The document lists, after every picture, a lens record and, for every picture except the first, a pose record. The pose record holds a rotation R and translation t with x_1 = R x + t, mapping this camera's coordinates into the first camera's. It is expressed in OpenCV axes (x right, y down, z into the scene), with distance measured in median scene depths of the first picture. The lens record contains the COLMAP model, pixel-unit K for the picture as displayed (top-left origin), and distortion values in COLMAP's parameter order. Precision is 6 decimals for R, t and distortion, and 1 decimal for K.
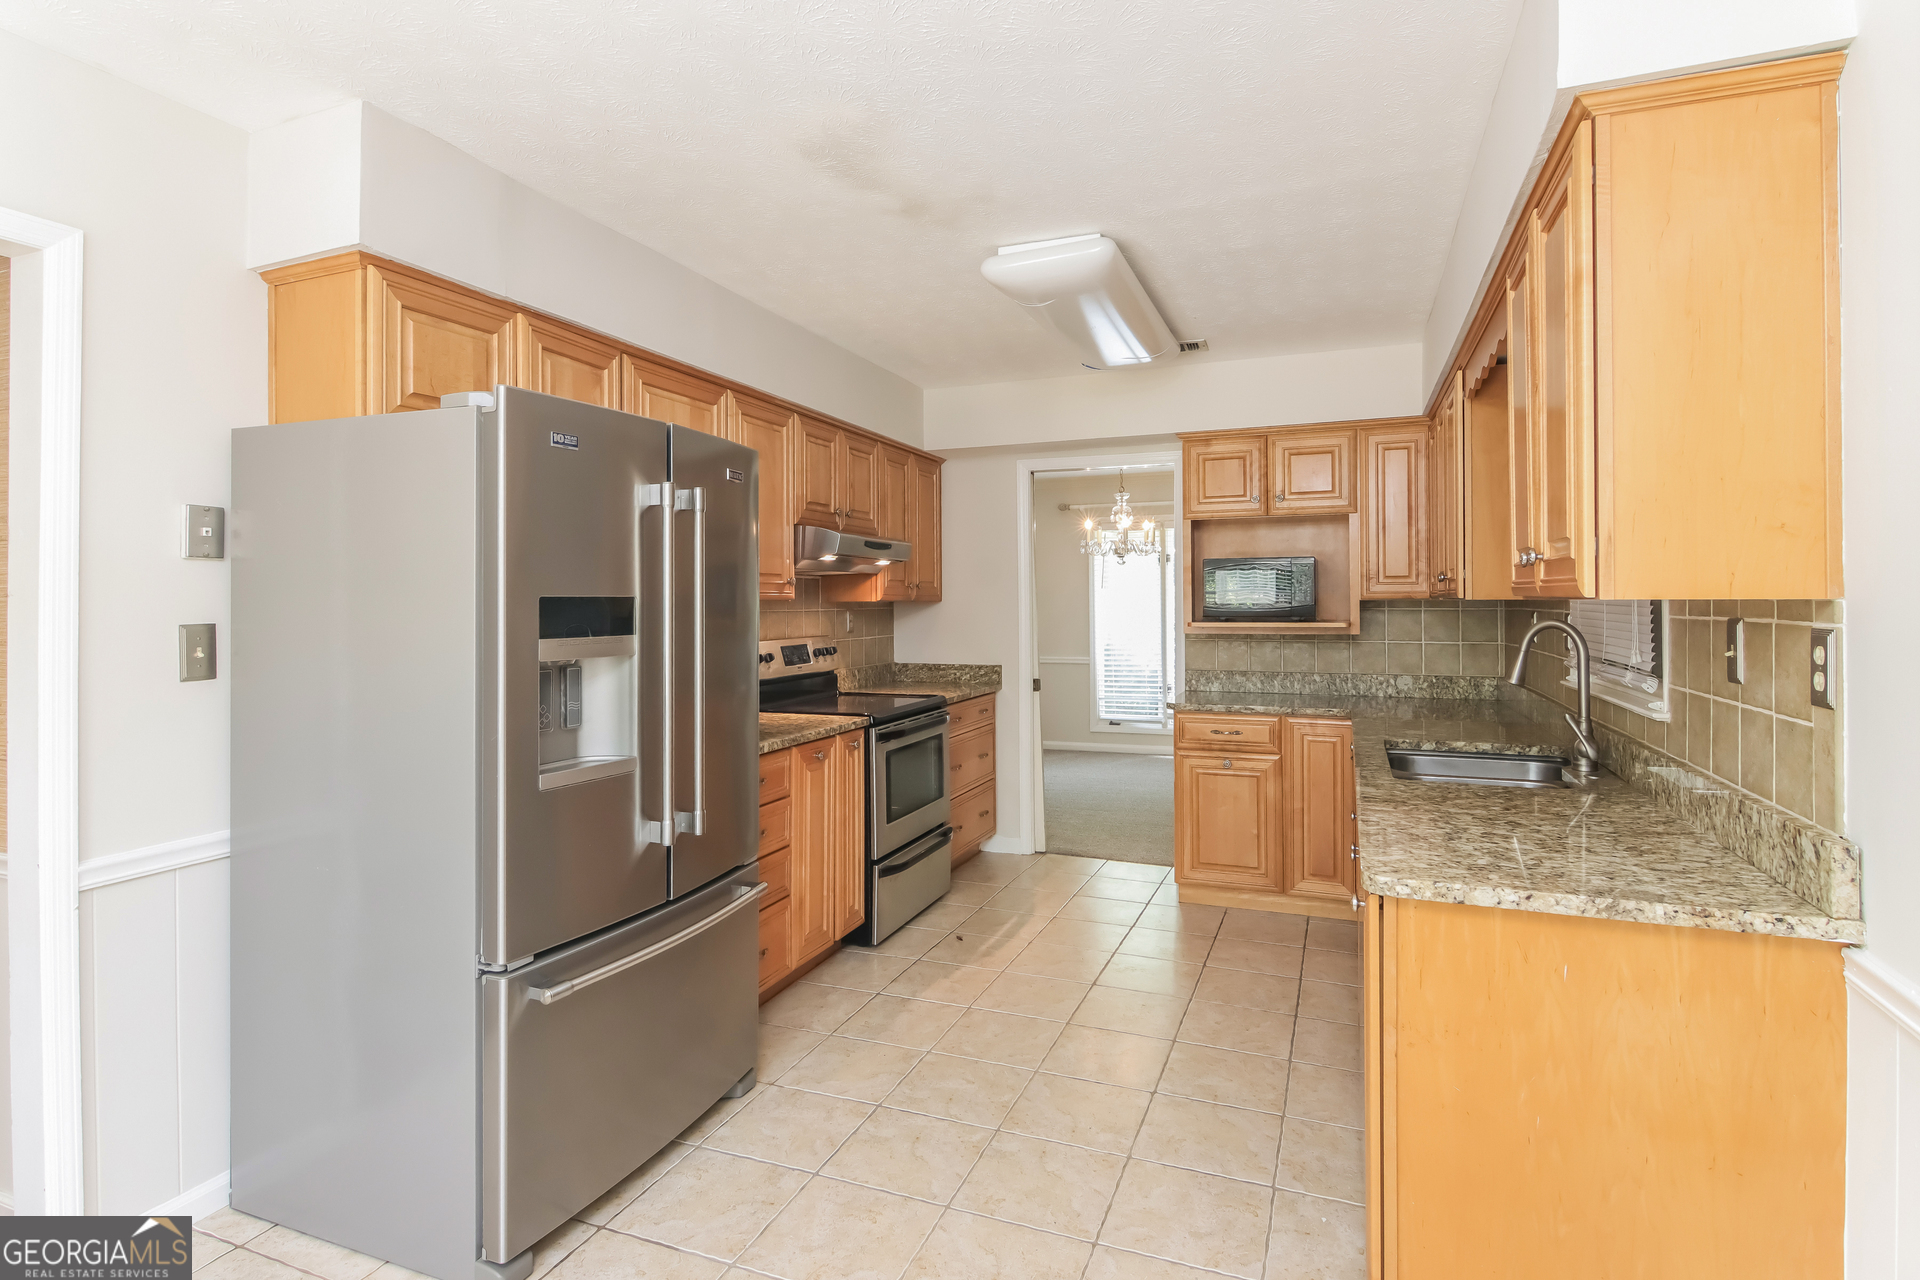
lens RADIAL K [[979.5, 0, 957.3], [0, 979.5, 618.7], [0, 0, 1]] dist [-0.001316, -0.006800]
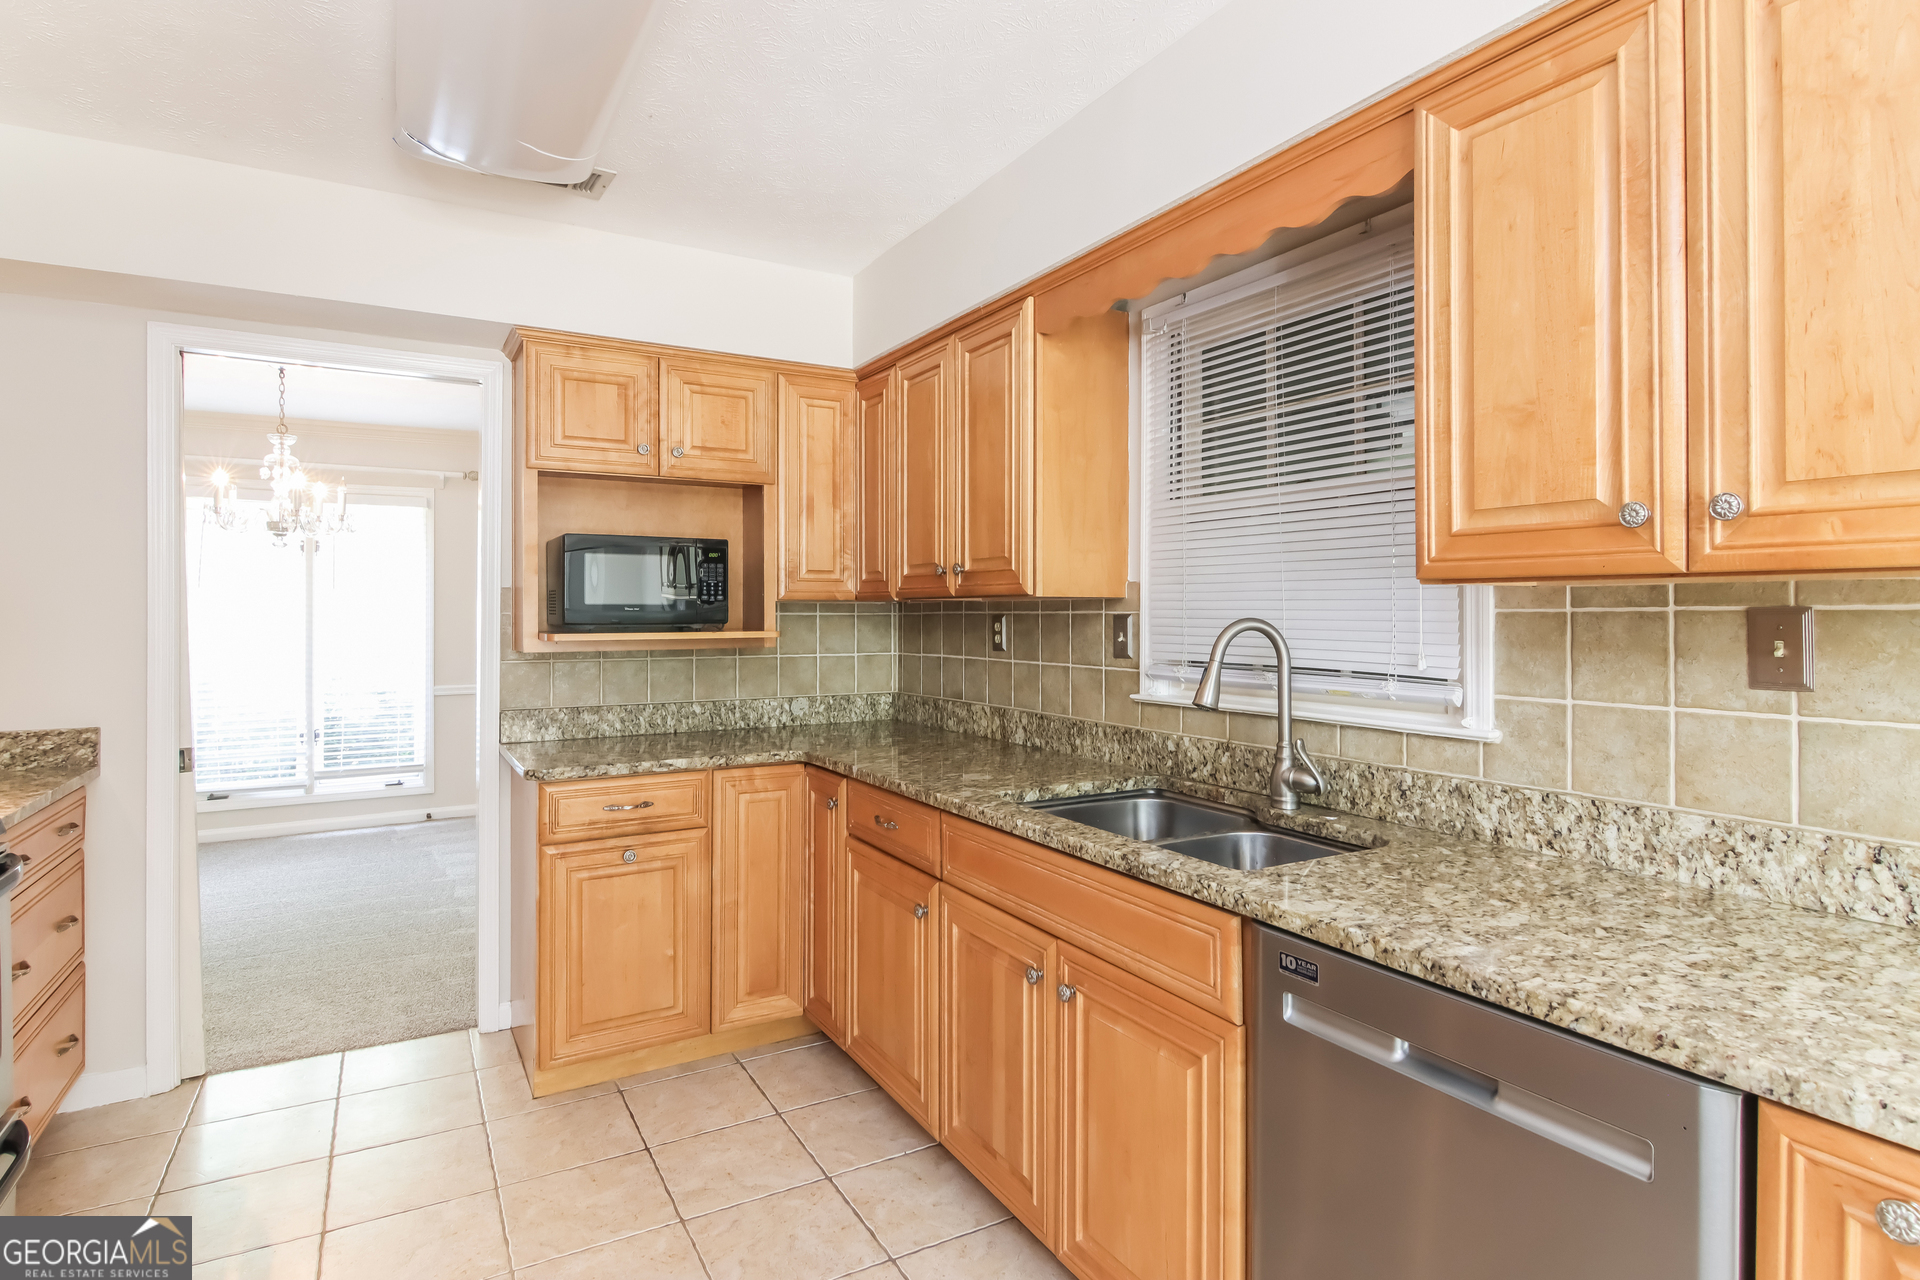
lens RADIAL K [[992.1, 0, 956.9], [0, 992.1, 601.2], [0, 0, 1]] dist [-0.004836, -0.001087]
pose [[0.624181, 0.010453, 0.781210, -0.091019], [0.014415, 0.999586, -0.024893, 0.002014], [-0.781147, 0.026799, 0.623772, 0.408514]]
